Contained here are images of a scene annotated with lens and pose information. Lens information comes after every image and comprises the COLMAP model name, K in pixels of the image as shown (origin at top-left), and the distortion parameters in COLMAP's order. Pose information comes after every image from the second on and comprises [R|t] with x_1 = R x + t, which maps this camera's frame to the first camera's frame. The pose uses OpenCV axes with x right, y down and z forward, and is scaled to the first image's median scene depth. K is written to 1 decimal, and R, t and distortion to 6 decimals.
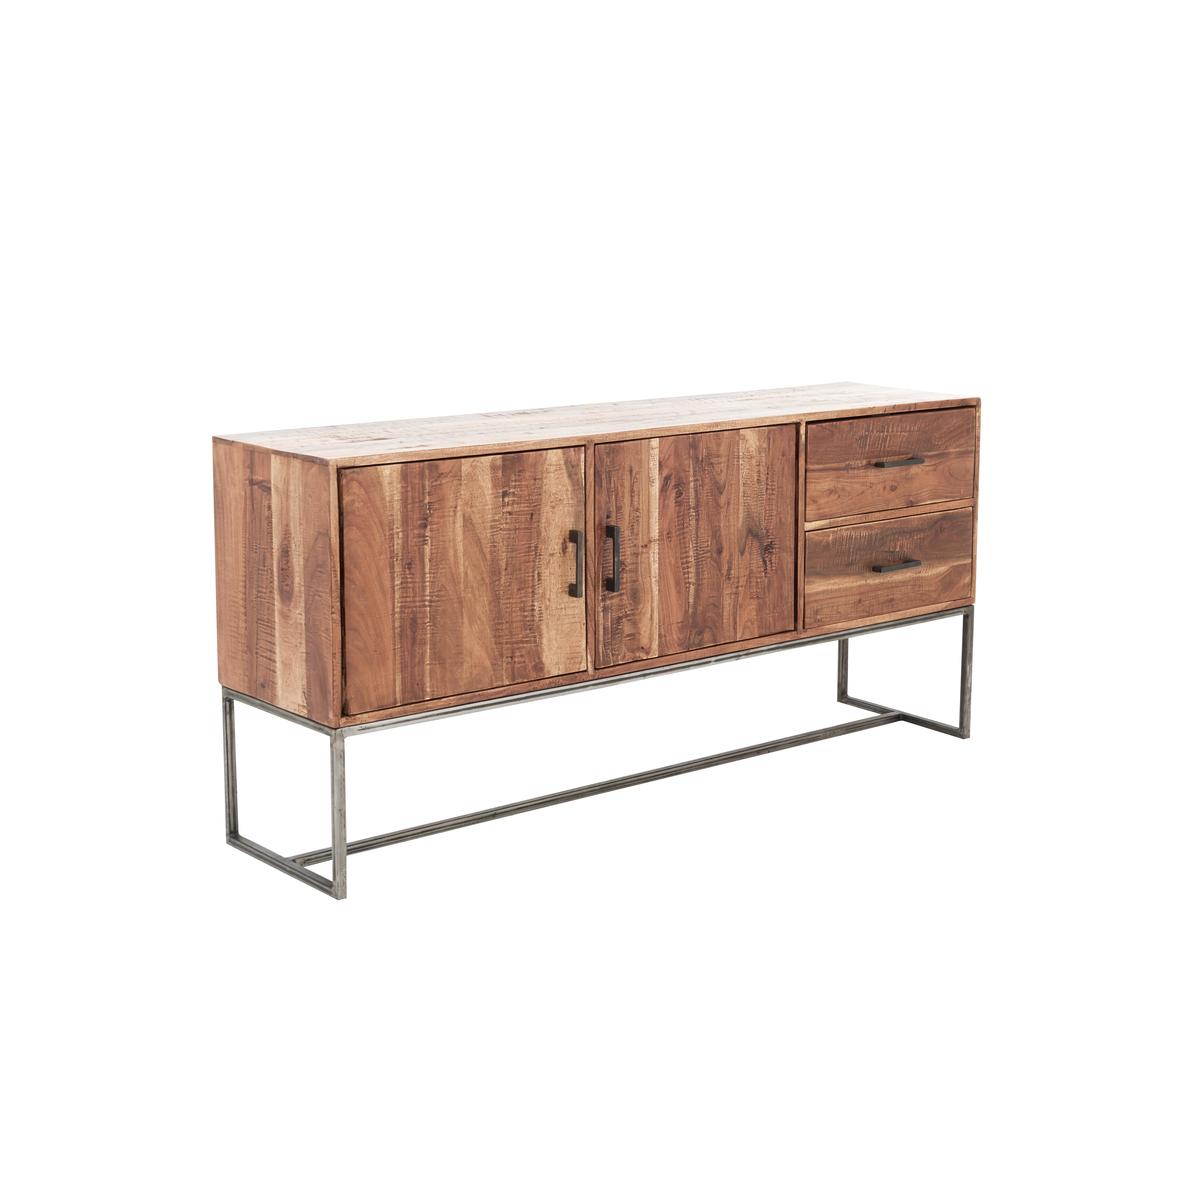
lens RADIAL K [[1956.0, 0, 601.4], [0, 1956.0, 598.1], [0, 0, 1]] dist [-0.103620, 0.000000]
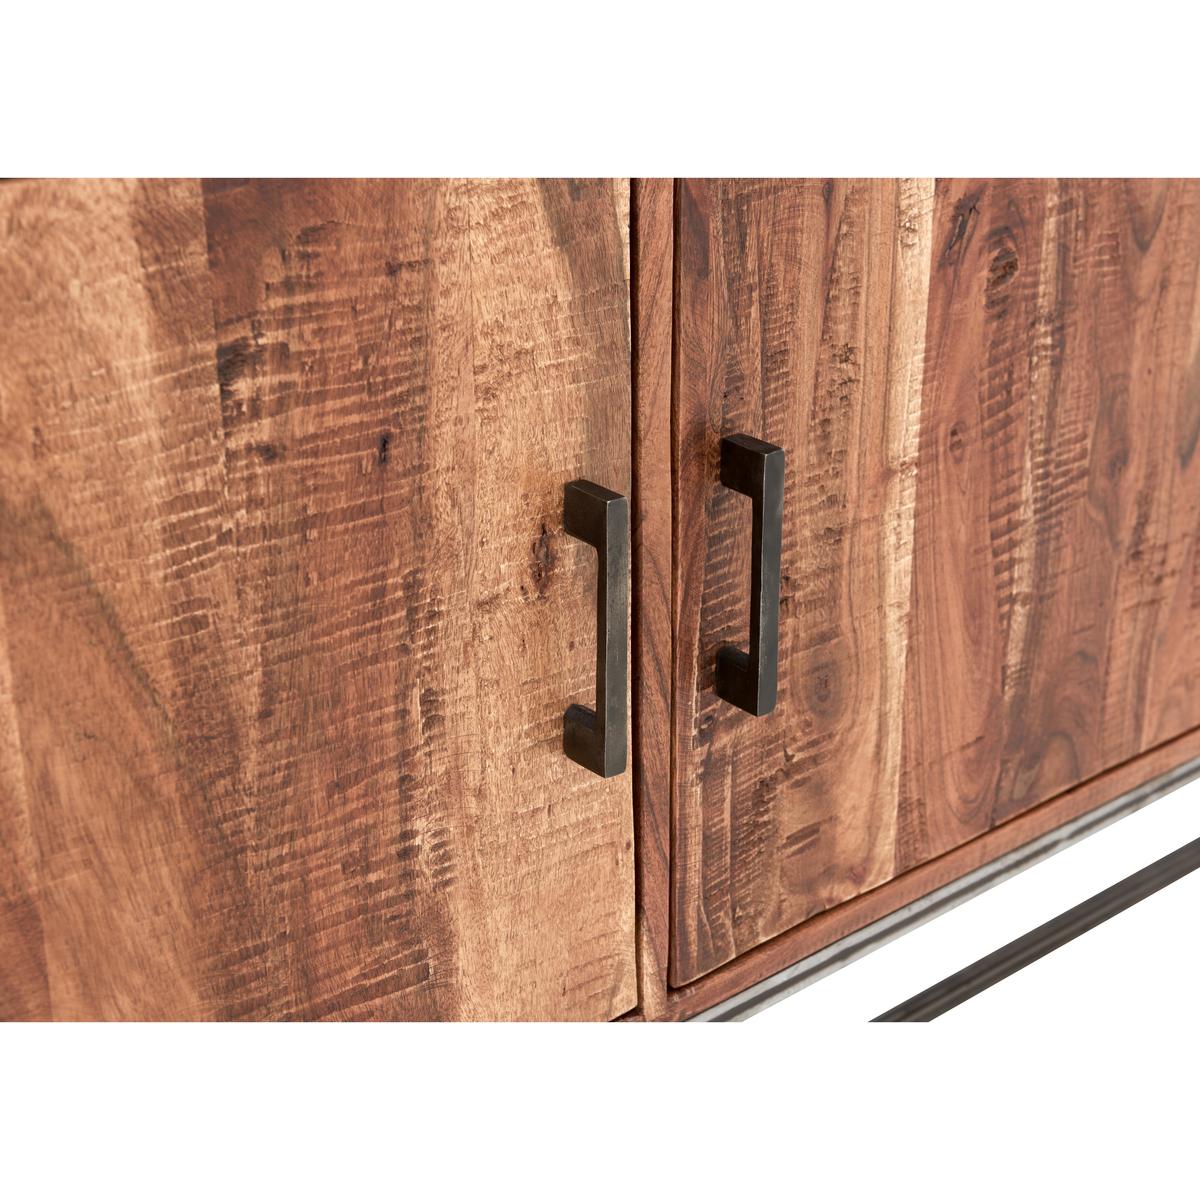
lens RADIAL K [[1951.9, 0, 600.1], [0, 1951.9, 605.8], [0, 0, 1]] dist [0.105648, 0.000000]
pose [[0.999736, -0.013768, 0.018410, -0.016351], [0.009267, 0.974238, 0.225334, -0.069884], [-0.021038, -0.225104, 0.974108, 0.770885]]
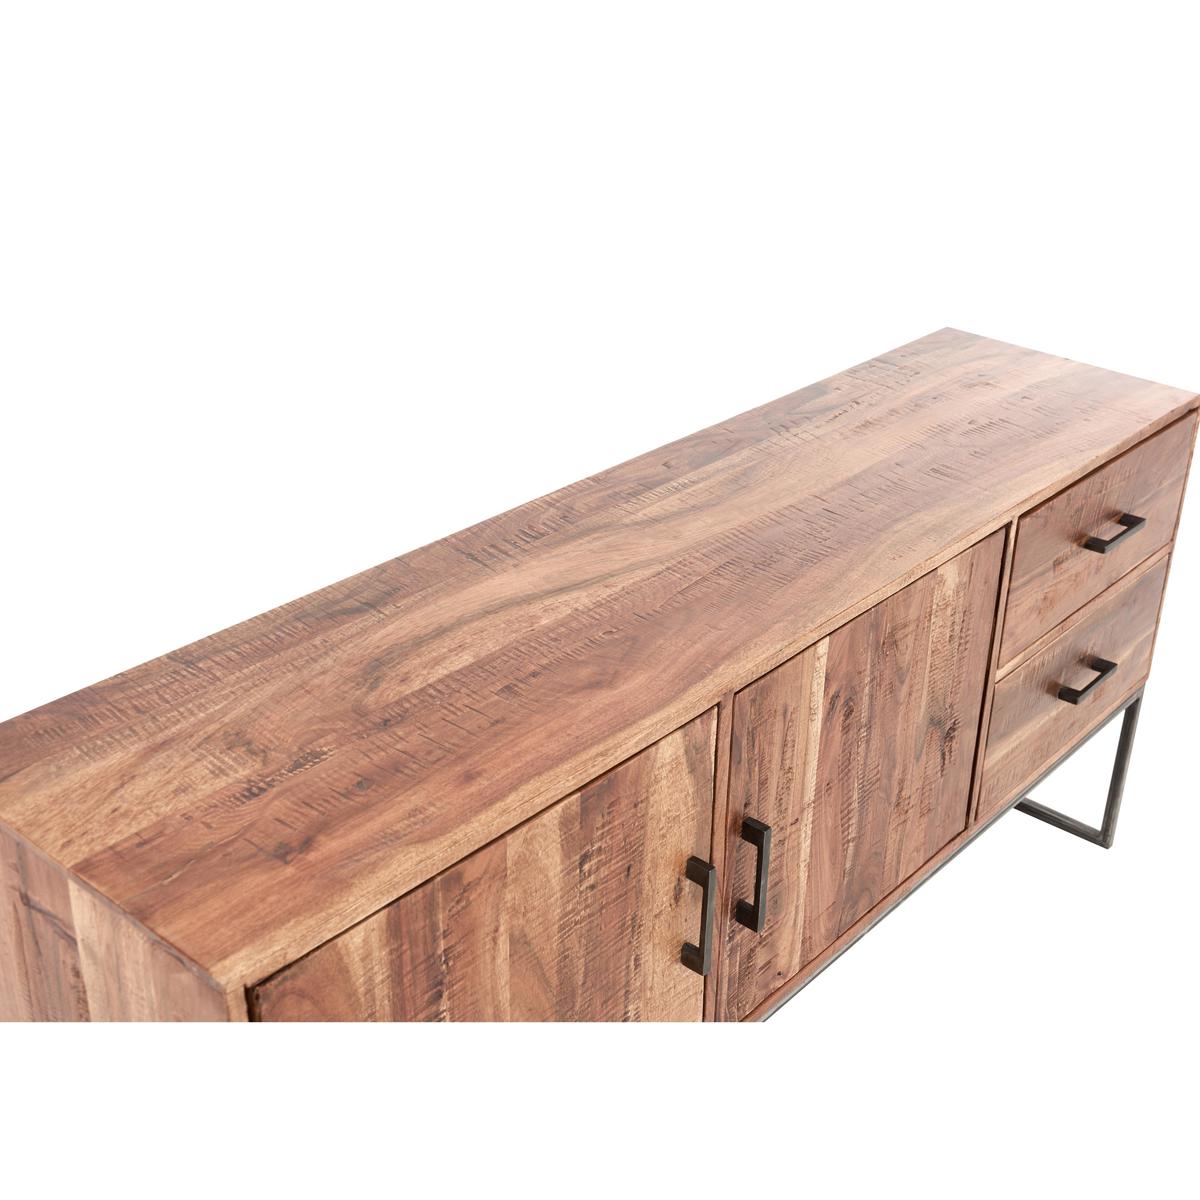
lens RADIAL K [[1510.3, 0, 596.7], [0, 1510.3, 597.3], [0, 0, 1]] dist [-0.018757, 0.000000]
pose [[0.984774, -0.064283, 0.161520, -0.097684], [0.016138, 0.958913, 0.283240, -0.209974], [-0.173092, -0.276320, 0.945350, 0.639589]]
